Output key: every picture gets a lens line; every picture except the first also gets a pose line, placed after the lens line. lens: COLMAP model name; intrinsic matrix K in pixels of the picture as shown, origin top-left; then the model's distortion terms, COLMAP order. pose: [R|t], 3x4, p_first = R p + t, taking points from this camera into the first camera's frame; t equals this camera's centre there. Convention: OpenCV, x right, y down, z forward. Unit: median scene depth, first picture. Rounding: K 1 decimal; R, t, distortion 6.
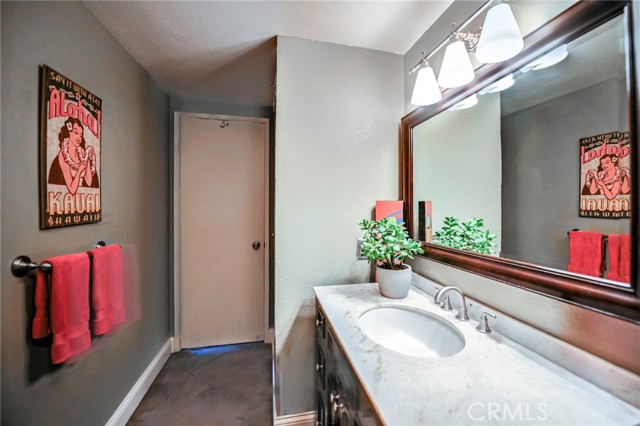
lens RADIAL K [[264.1, 0, 320.3], [0, 264.1, 207.5], [0, 0, 1]] dist [-0.022540, -0.000170]
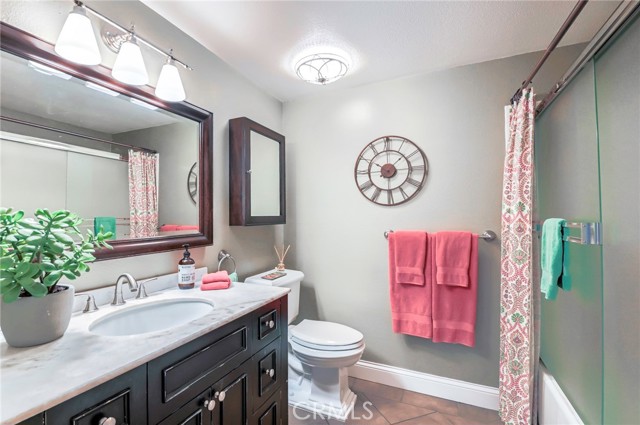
lens RADIAL K [[264.1, 0, 320.2], [0, 264.1, 211.6], [0, 0, 1]] dist [-0.022540, -0.000170]
pose [[-0.810380, 0.001881, 0.585902, -0.668957], [0.001081, 0.999998, -0.001715, 0.053909], [-0.585904, -0.000756, -0.810380, 1.274143]]
